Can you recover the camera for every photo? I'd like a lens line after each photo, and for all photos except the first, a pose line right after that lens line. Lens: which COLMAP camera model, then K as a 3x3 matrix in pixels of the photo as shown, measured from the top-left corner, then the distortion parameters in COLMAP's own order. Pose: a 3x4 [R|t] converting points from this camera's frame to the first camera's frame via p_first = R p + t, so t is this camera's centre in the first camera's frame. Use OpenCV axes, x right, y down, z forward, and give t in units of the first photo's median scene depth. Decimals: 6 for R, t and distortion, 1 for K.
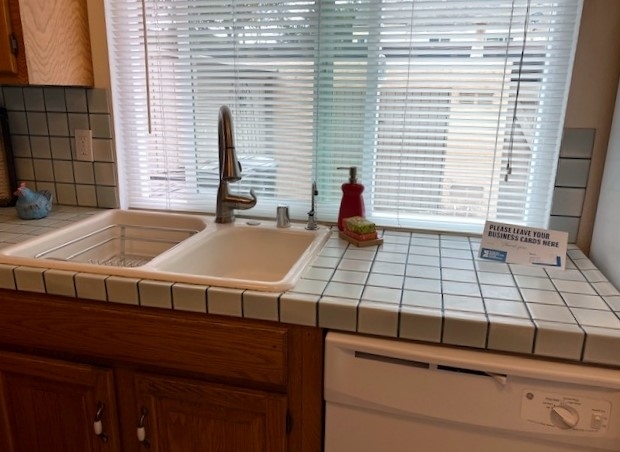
lens RADIAL K [[487.1, 0, 310.0], [0, 487.1, 226.0], [0, 0, 1]] dist [0.003723, 0.001722]
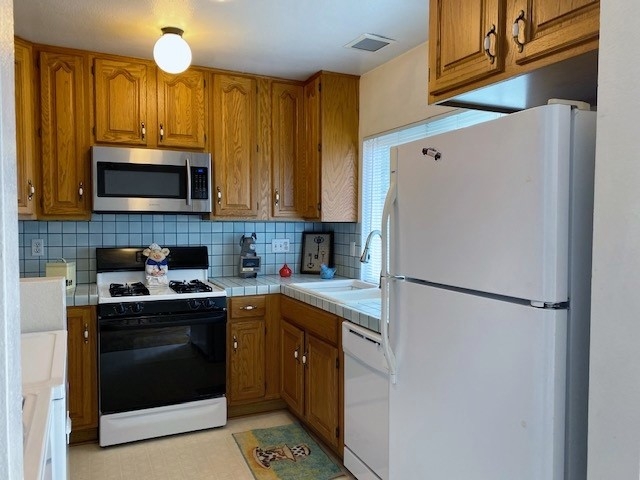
lens RADIAL K [[475.5, 0, 320.0], [0, 475.5, 240.0], [0, 0, 1]] dist [0.002506, 0.001243]
pose [[0.633312, 0.023796, -0.773531, 1.278112], [-0.199278, 0.970836, -0.133289, 0.121512], [0.747800, 0.238561, 0.619584, -0.474811]]
